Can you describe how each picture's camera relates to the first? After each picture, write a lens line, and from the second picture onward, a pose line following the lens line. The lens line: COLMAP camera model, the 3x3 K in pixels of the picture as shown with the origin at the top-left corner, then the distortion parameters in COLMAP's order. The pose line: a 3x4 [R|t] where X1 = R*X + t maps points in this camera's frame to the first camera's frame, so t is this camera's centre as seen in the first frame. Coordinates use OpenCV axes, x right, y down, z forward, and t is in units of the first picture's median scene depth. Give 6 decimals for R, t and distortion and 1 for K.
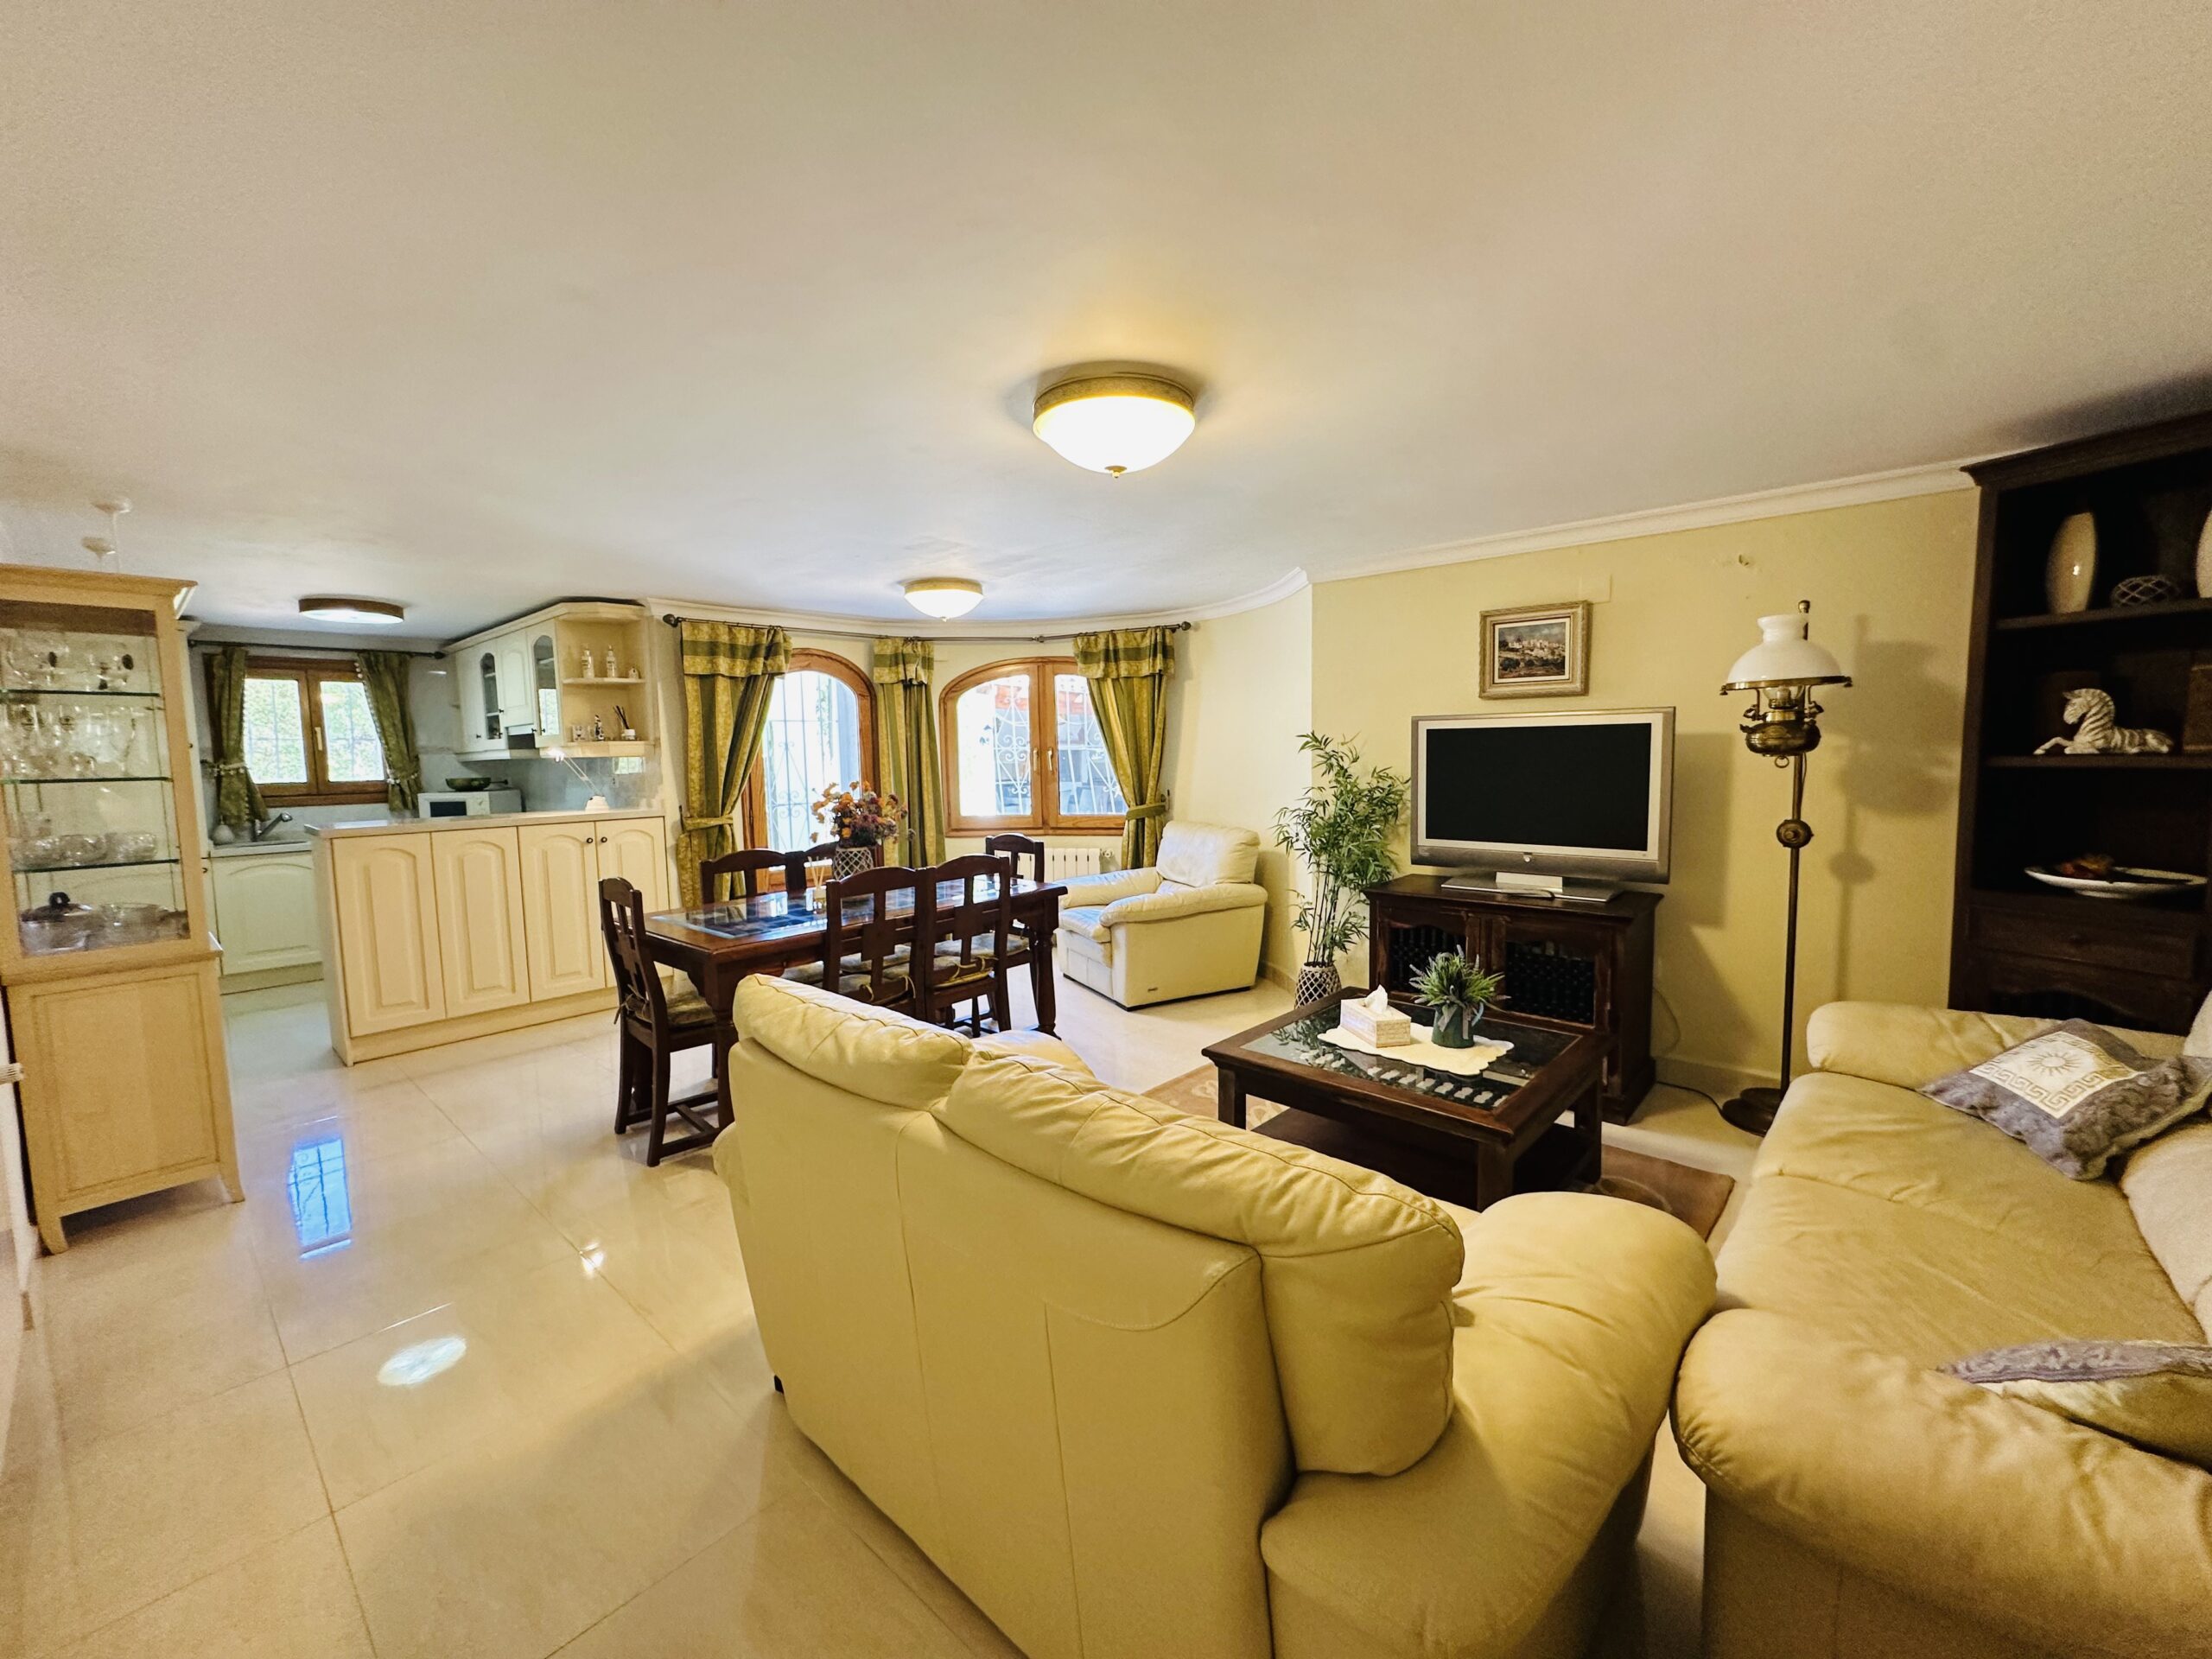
lens RADIAL K [[882.2, 0, 1105.8], [0, 882.2, 824.0], [0, 0, 1]] dist [-0.009328, 0.002410]
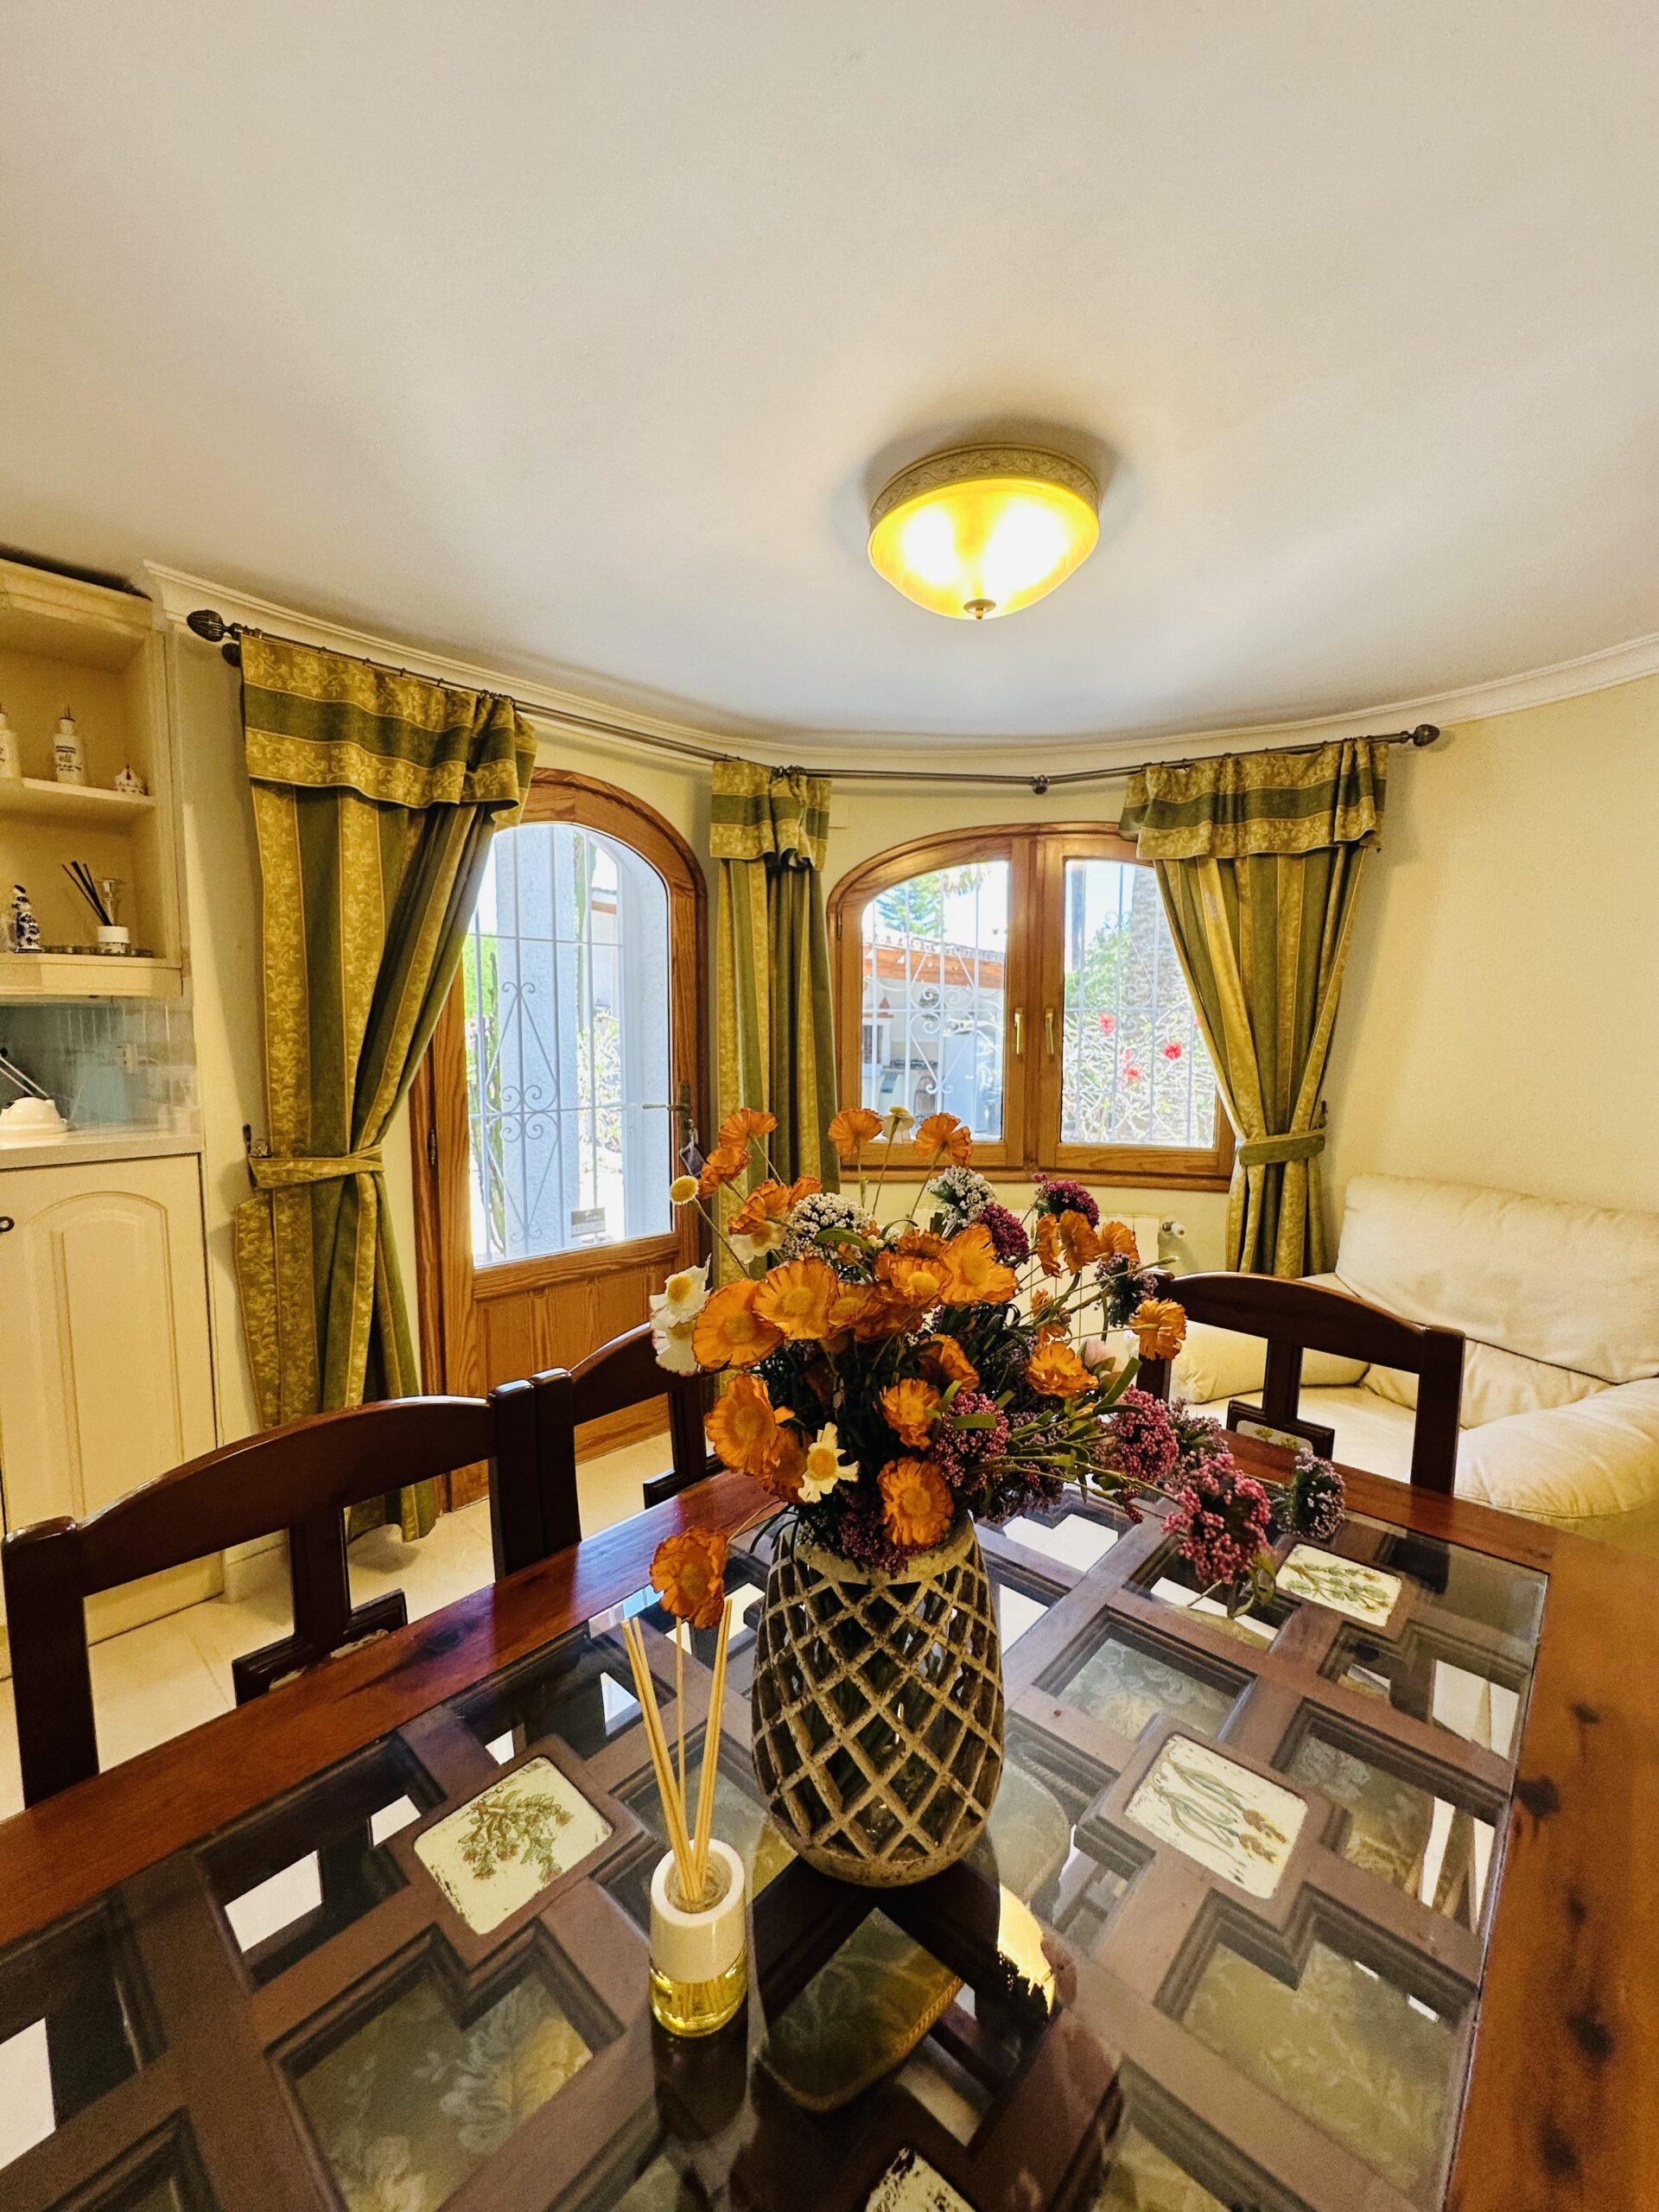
lens RADIAL K [[882.2, 0, 829.1], [0, 882.2, 1108.1], [0, 0, 1]] dist [-0.009328, 0.002410]
pose [[0.999642, 0.023357, -0.013083, -0.195259], [-0.023262, 0.999702, 0.007346, -0.033885], [0.013251, -0.007039, 0.999887, 0.548907]]
